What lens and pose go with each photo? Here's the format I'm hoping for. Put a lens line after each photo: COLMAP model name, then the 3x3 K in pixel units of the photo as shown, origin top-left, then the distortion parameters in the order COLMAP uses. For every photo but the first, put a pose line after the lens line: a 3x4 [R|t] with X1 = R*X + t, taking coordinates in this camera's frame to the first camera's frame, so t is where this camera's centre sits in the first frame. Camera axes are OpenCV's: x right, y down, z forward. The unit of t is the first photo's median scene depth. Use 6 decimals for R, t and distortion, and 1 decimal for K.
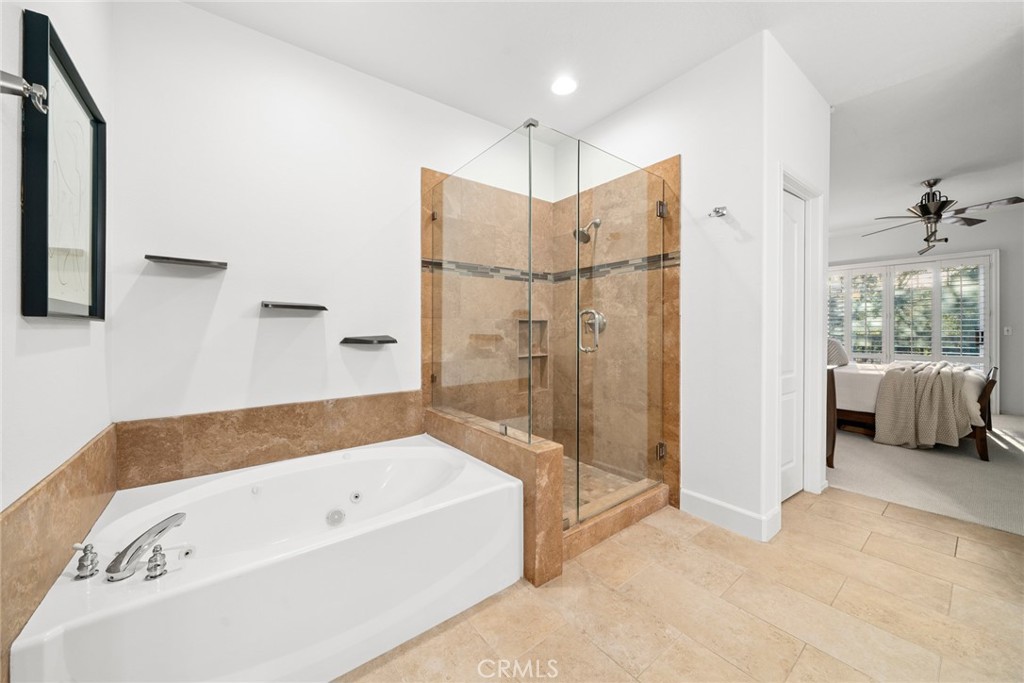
lens RADIAL K [[377.6, 0, 505.6], [0, 377.6, 336.1], [0, 0, 1]] dist [-0.001143, -0.000254]
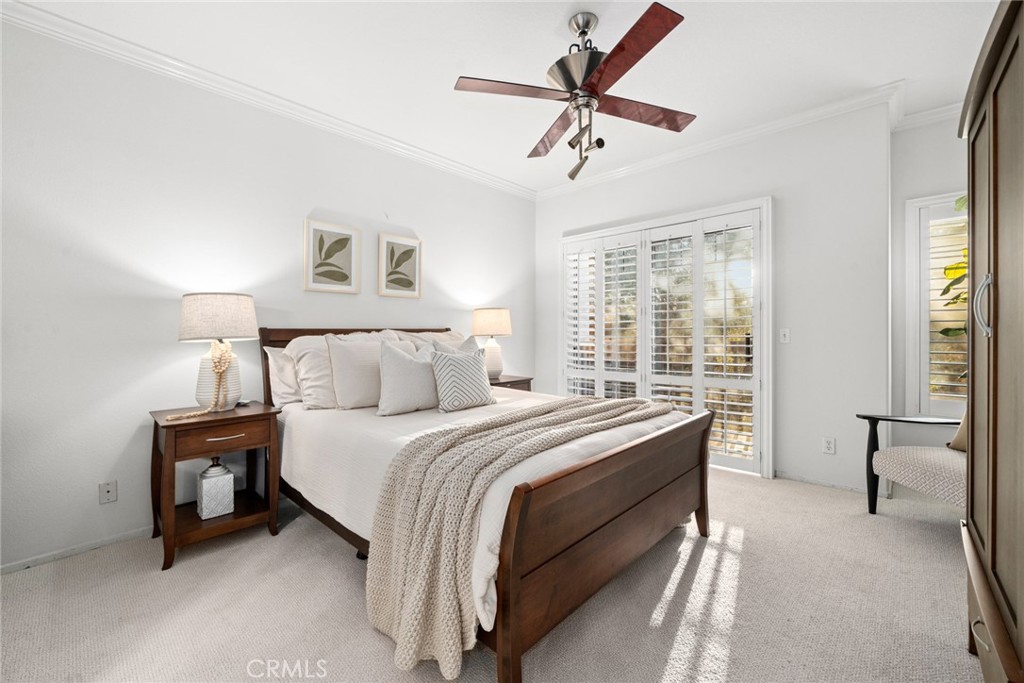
lens RADIAL K [[417.7, 0, 512.2], [0, 417.7, 336.1], [0, 0, 1]] dist [0.013947, 0.000068]
pose [[0.987528, -0.002028, 0.157430, 1.029588], [0.002765, 0.999986, -0.004466, -0.014953], [-0.157419, 0.004846, 0.987520, 0.530706]]
